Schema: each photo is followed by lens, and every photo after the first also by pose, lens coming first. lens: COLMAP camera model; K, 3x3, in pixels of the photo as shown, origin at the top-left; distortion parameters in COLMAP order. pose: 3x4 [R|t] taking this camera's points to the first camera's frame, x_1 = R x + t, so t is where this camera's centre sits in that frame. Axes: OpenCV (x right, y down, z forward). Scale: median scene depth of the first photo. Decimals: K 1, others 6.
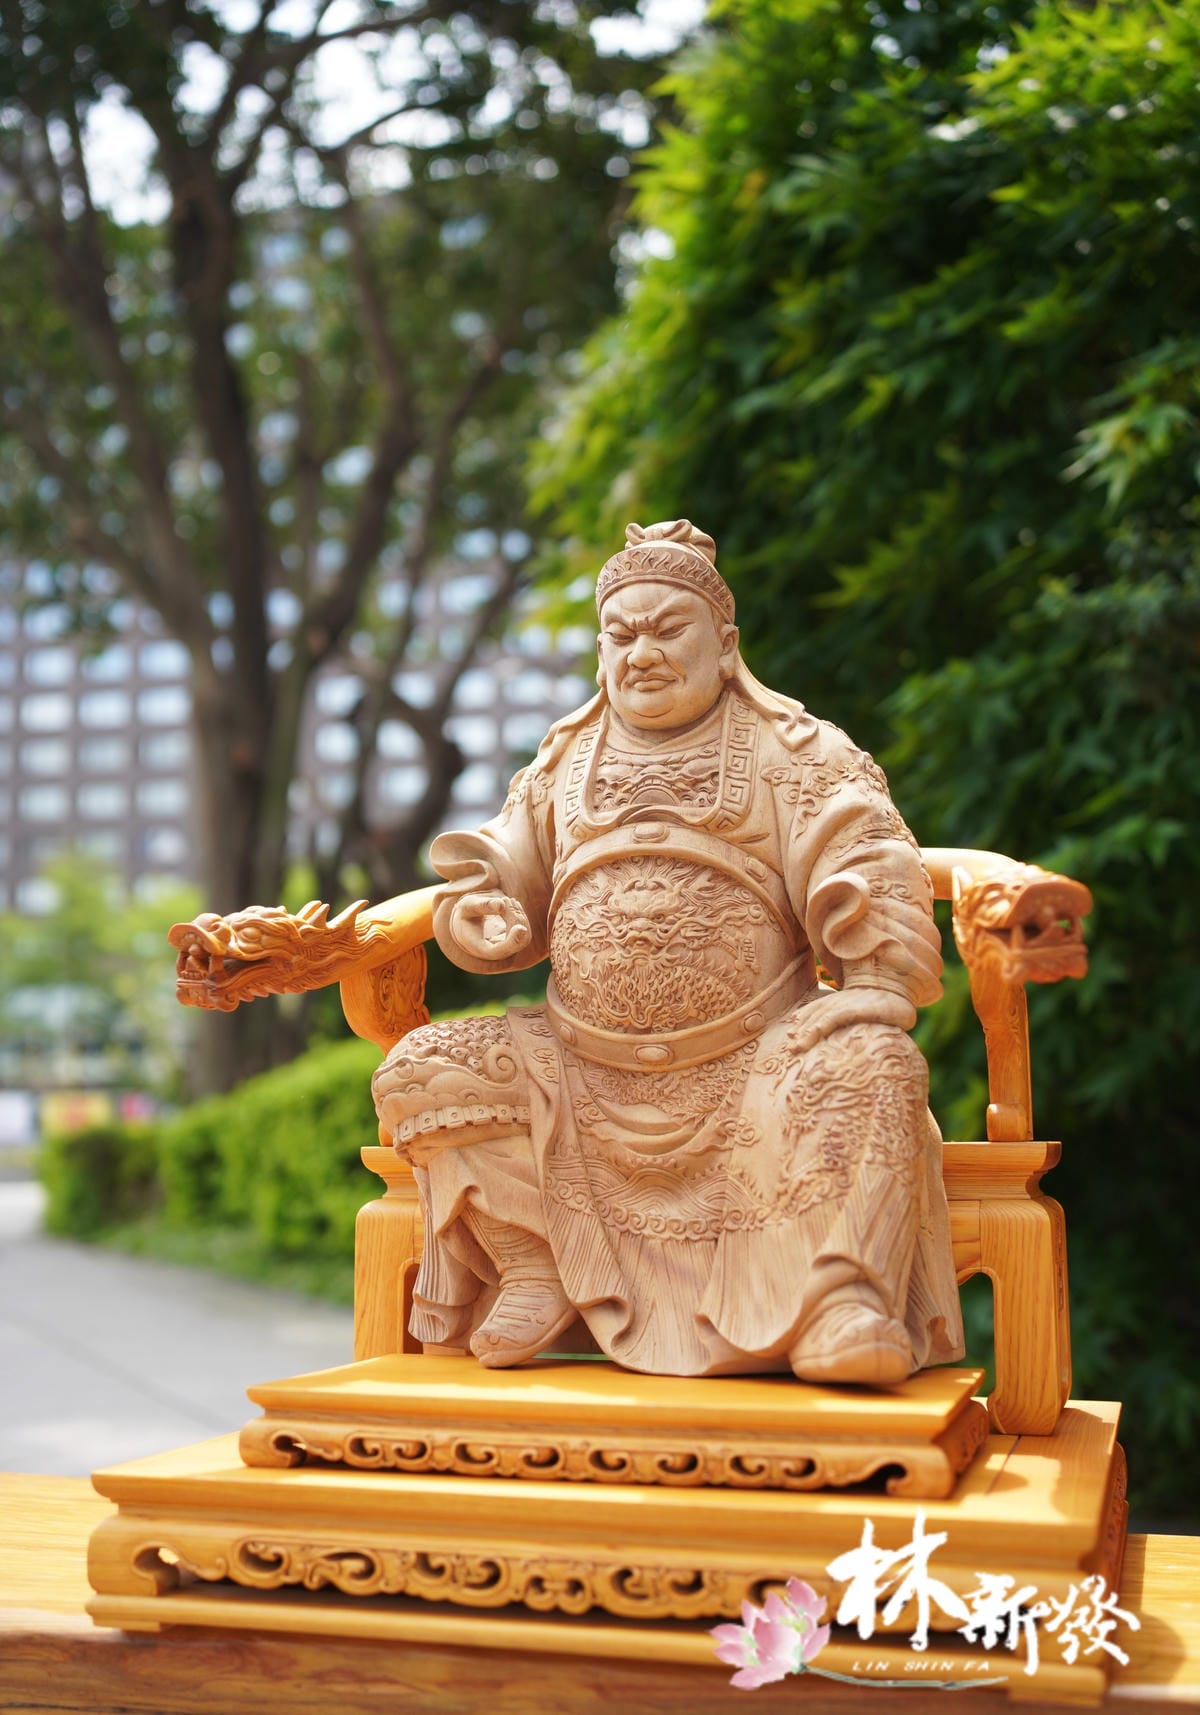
lens RADIAL K [[1843.8, 0, 610.4], [0, 1843.8, 896.0], [0, 0, 1]] dist [0.000217, 0.010431]
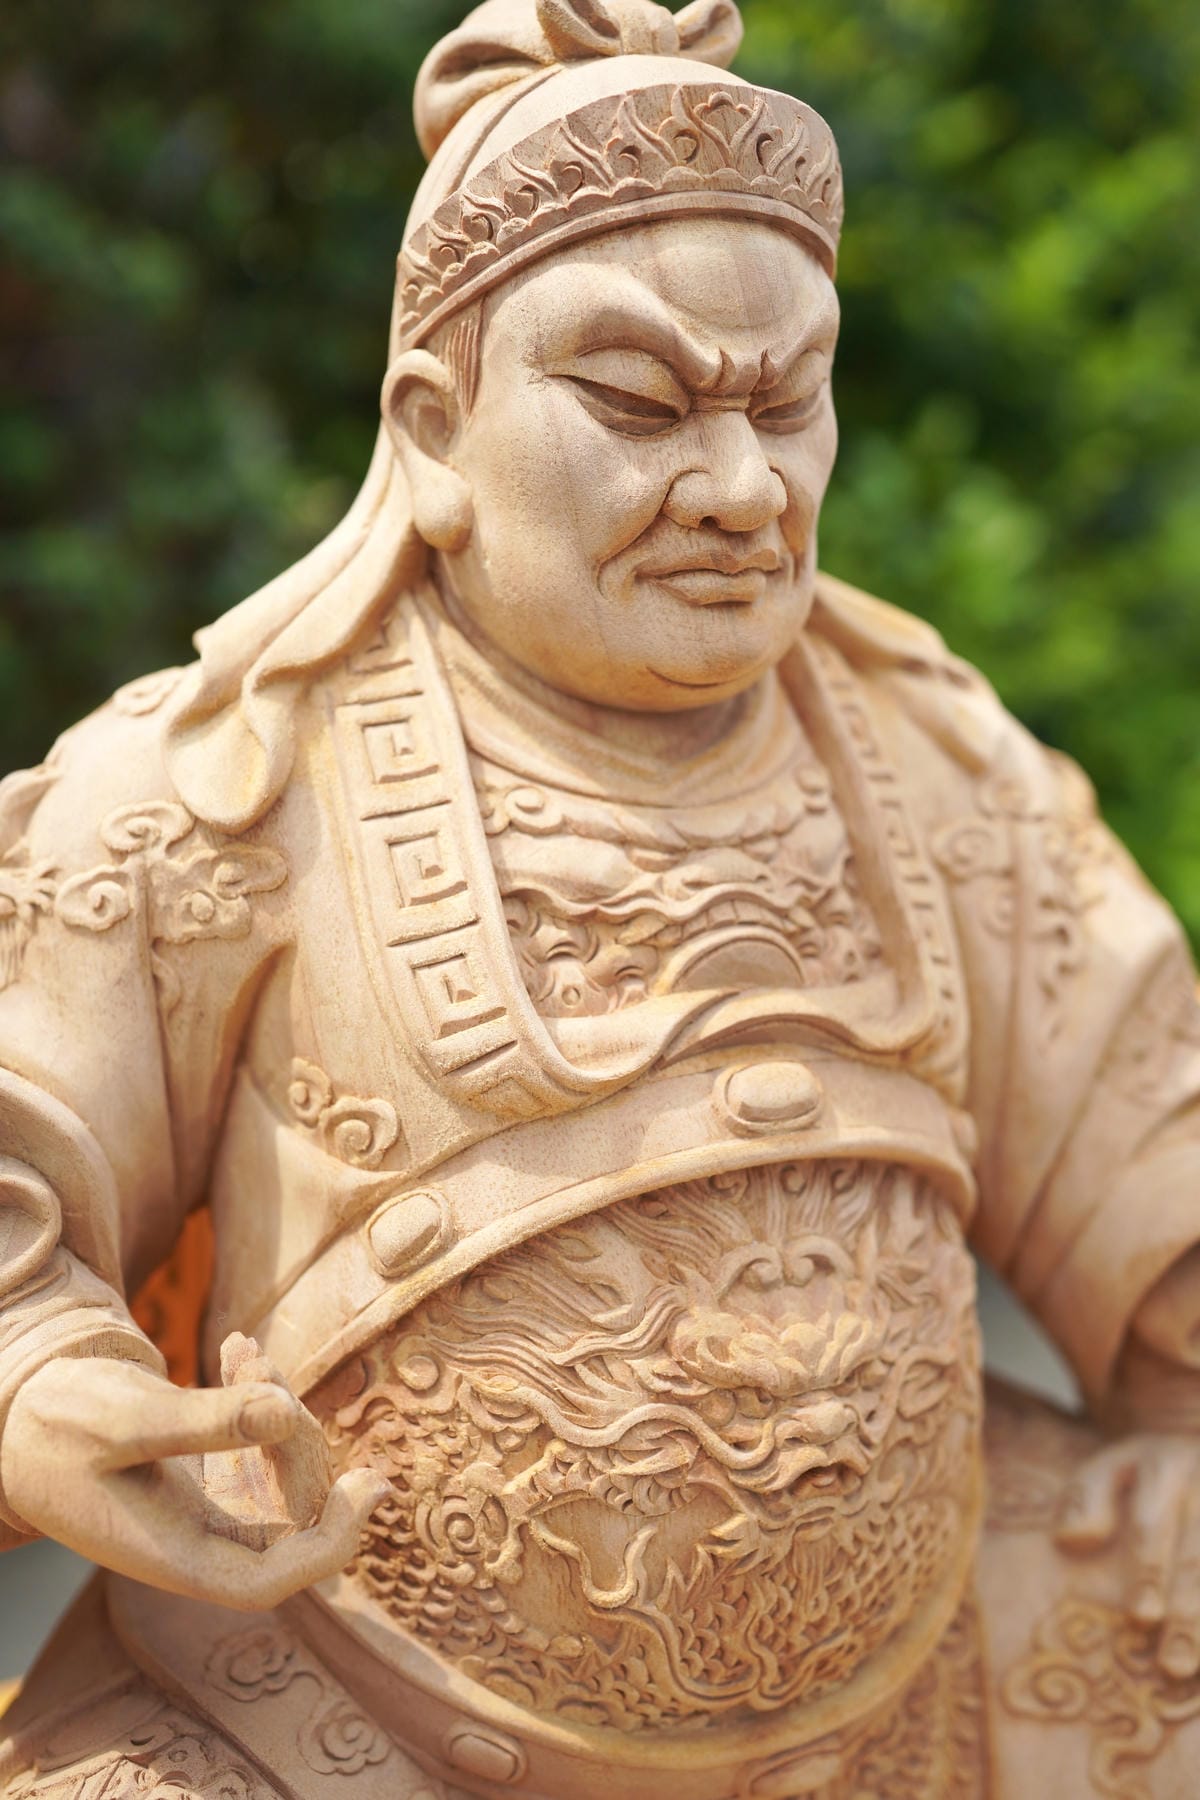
lens RADIAL K [[1942.1, 0, 588.9], [0, 1942.1, 901.7], [0, 0, 1]] dist [-0.017962, 0.115467]
pose [[0.694225, -0.113200, 0.710801, -0.229613], [-0.053666, 0.976665, 0.207956, -0.133453], [-0.717755, -0.182514, 0.671950, 0.826947]]
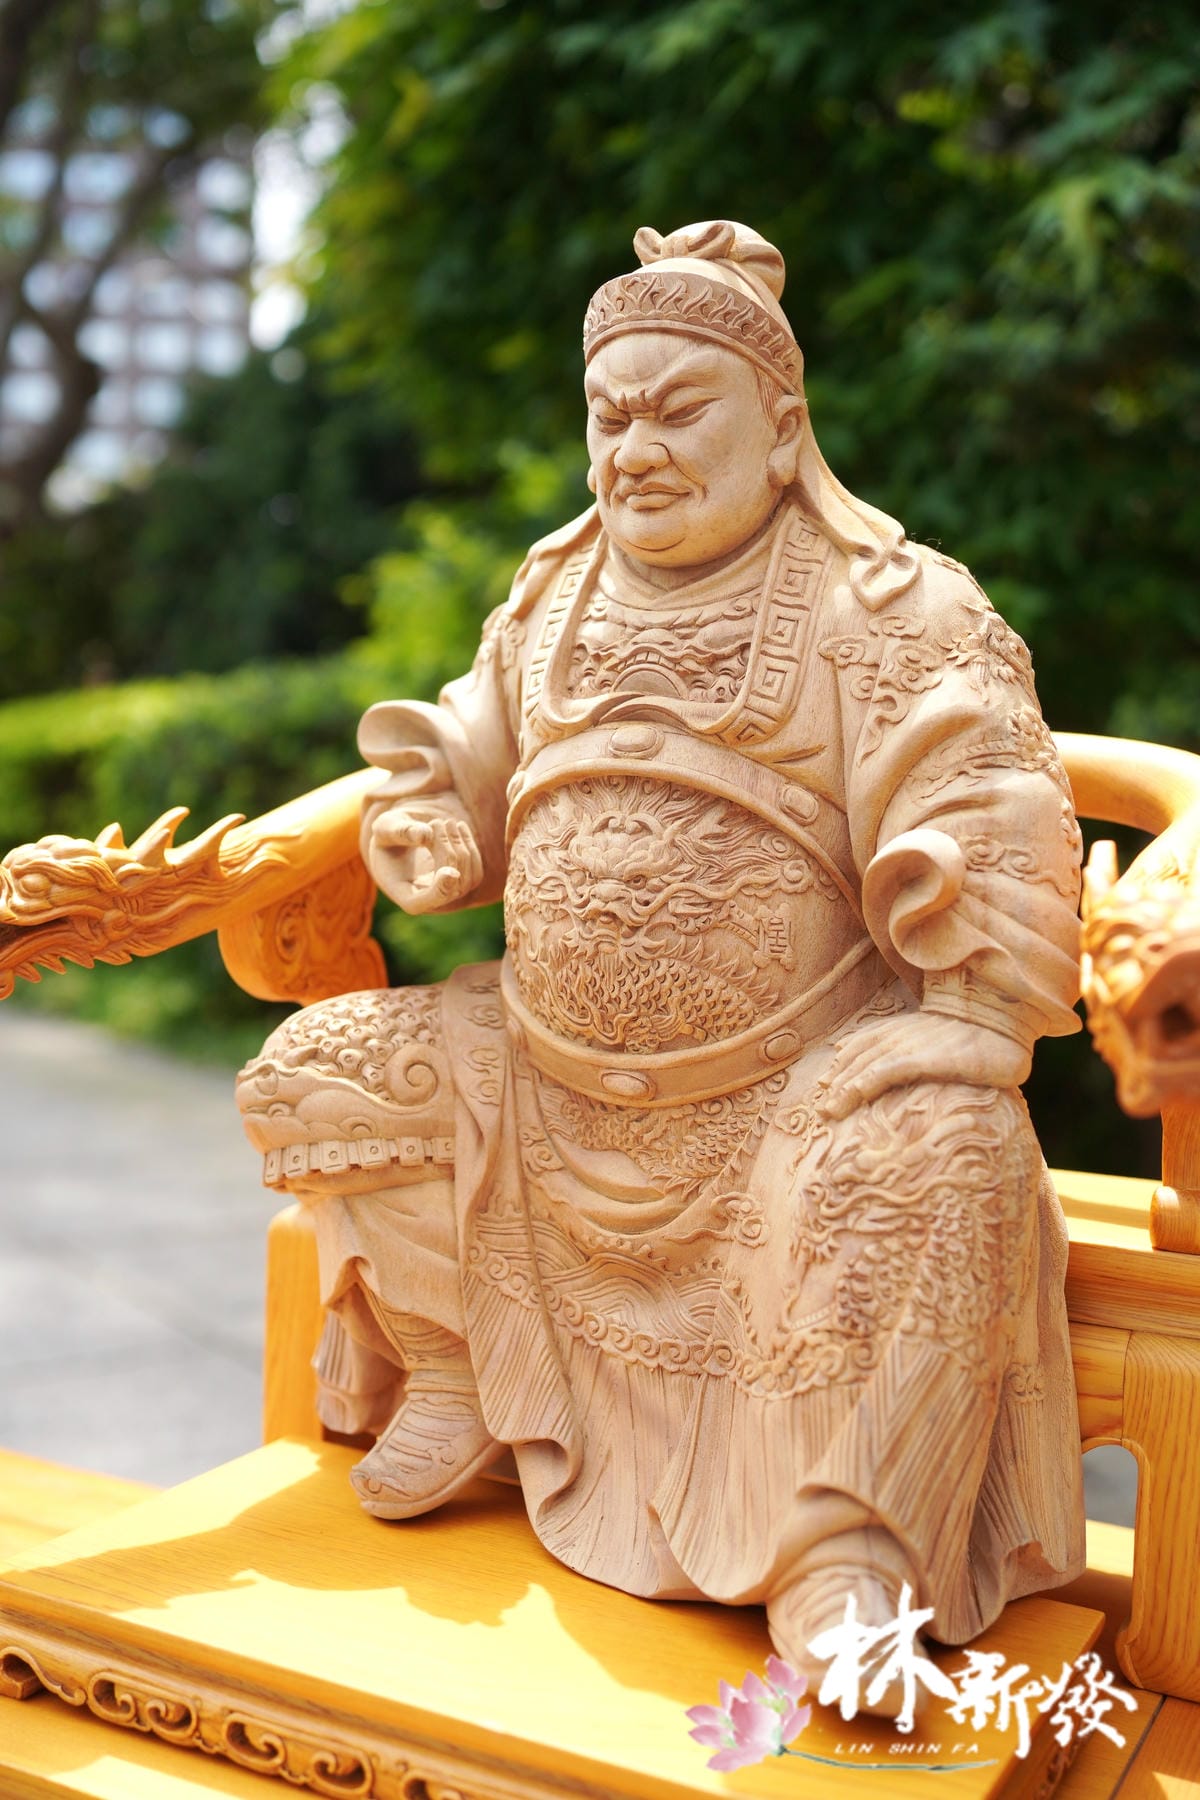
lens RADIAL K [[1942.1, 0, 588.9], [0, 1942.1, 901.7], [0, 0, 1]] dist [-0.017962, 0.115467]
pose [[0.980789, 0.047362, -0.189234, 0.138372], [-0.012300, 0.983162, 0.182320, -0.104243], [0.194683, -0.176490, 0.964857, 0.344022]]
